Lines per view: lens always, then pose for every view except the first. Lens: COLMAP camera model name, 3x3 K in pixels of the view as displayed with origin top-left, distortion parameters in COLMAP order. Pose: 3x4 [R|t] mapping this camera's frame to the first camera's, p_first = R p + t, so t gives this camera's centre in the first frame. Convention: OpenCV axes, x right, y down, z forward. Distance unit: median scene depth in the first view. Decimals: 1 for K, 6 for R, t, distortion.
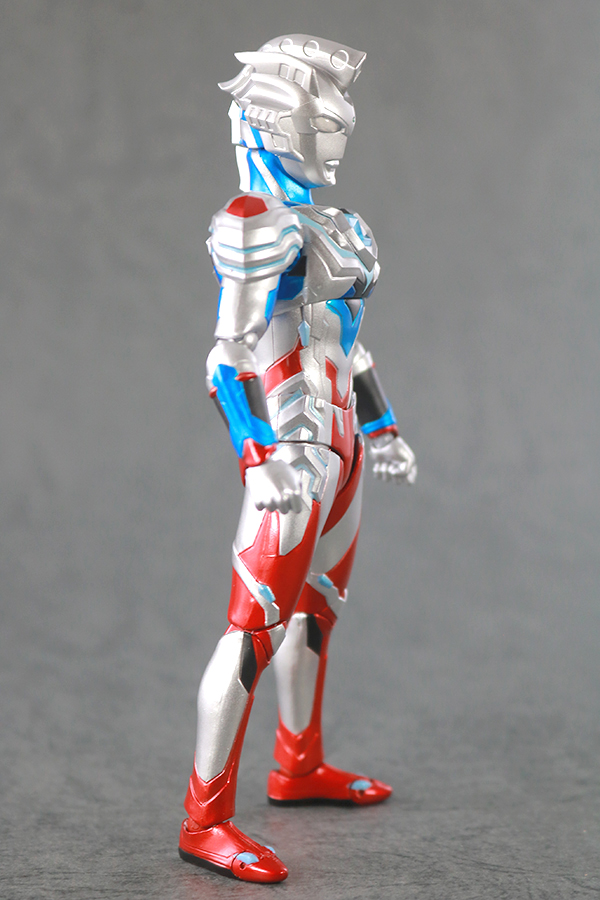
lens RADIAL K [[1882.3, 0, 300.0], [0, 1882.3, 450.0], [0, 0, 1]] dist [0.011071, 0.163637]
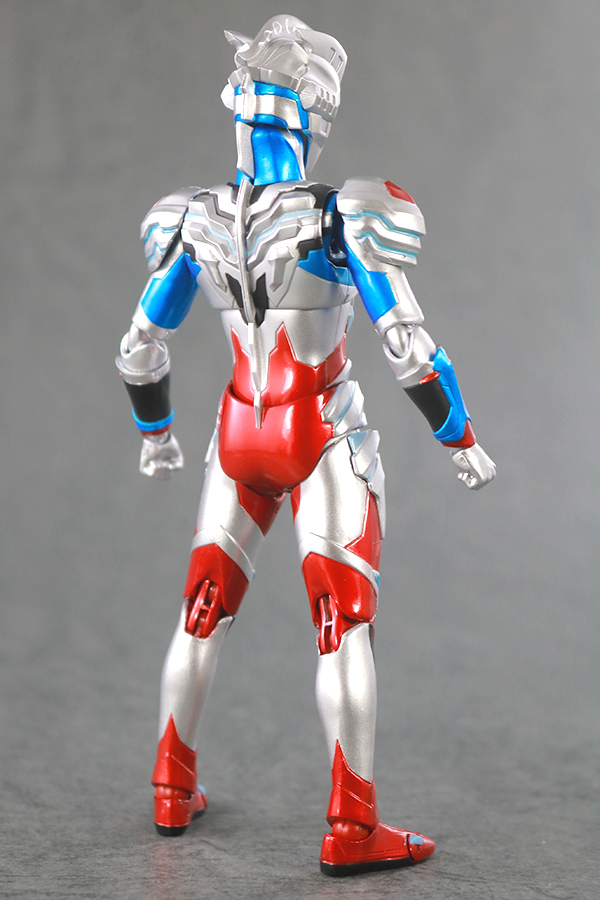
lens RADIAL K [[1882.3, 0, 300.0], [0, 1882.3, 450.0], [0, 0, 1]] dist [0.011071, 0.163637]
pose [[0.998315, 0.024701, 0.052500, -0.031026], [-0.023549, 0.999471, -0.022436, 0.025734], [-0.053026, 0.021162, 0.998369, 0.033799]]
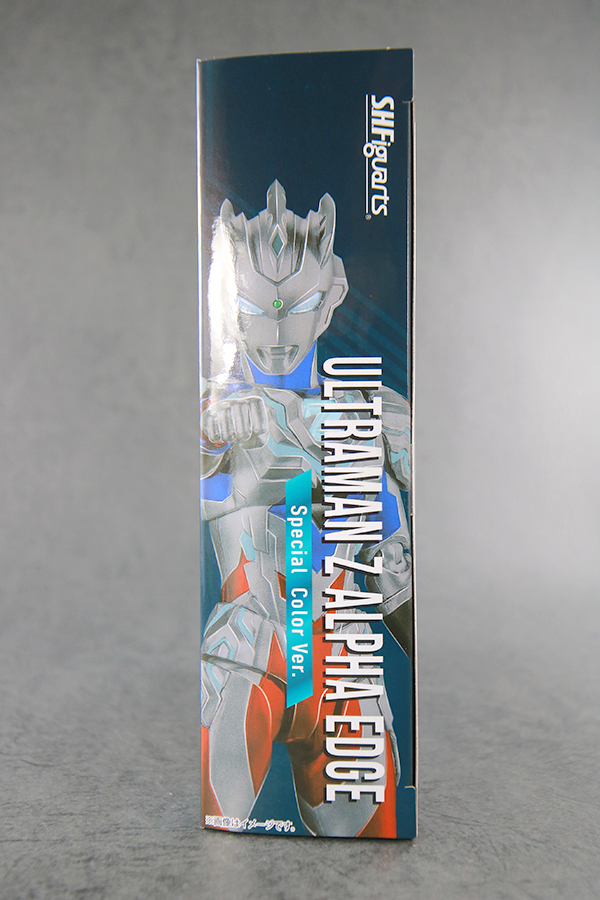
lens RADIAL K [[783.2, 0, 300.0], [0, 783.2, 450.0], [0, 0, 1]] dist [0.081547, -0.081146]
pose [[0.998185, 0.016613, 0.057880, -0.045130], [-0.008540, 0.990529, -0.137036, 0.036159], [-0.059609, 0.136293, 0.988874, 0.390720]]
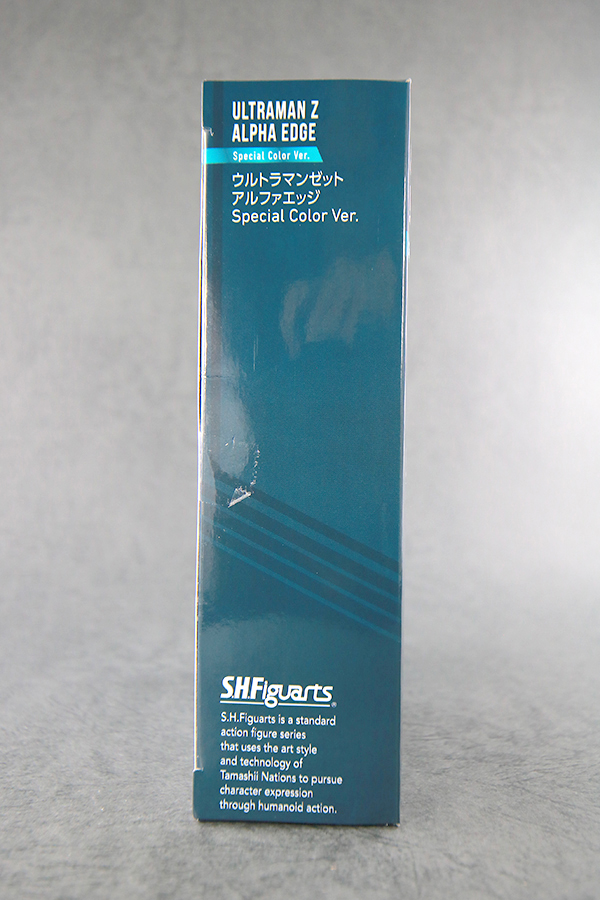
lens RADIAL K [[783.2, 0, 300.0], [0, 783.2, 450.0], [0, 0, 1]] dist [0.081547, -0.081146]
pose [[0.999933, -0.002158, -0.011335, 0.048490], [0.000568, 0.990368, -0.138461, 0.030495], [0.011525, 0.138445, 0.990303, 0.406755]]
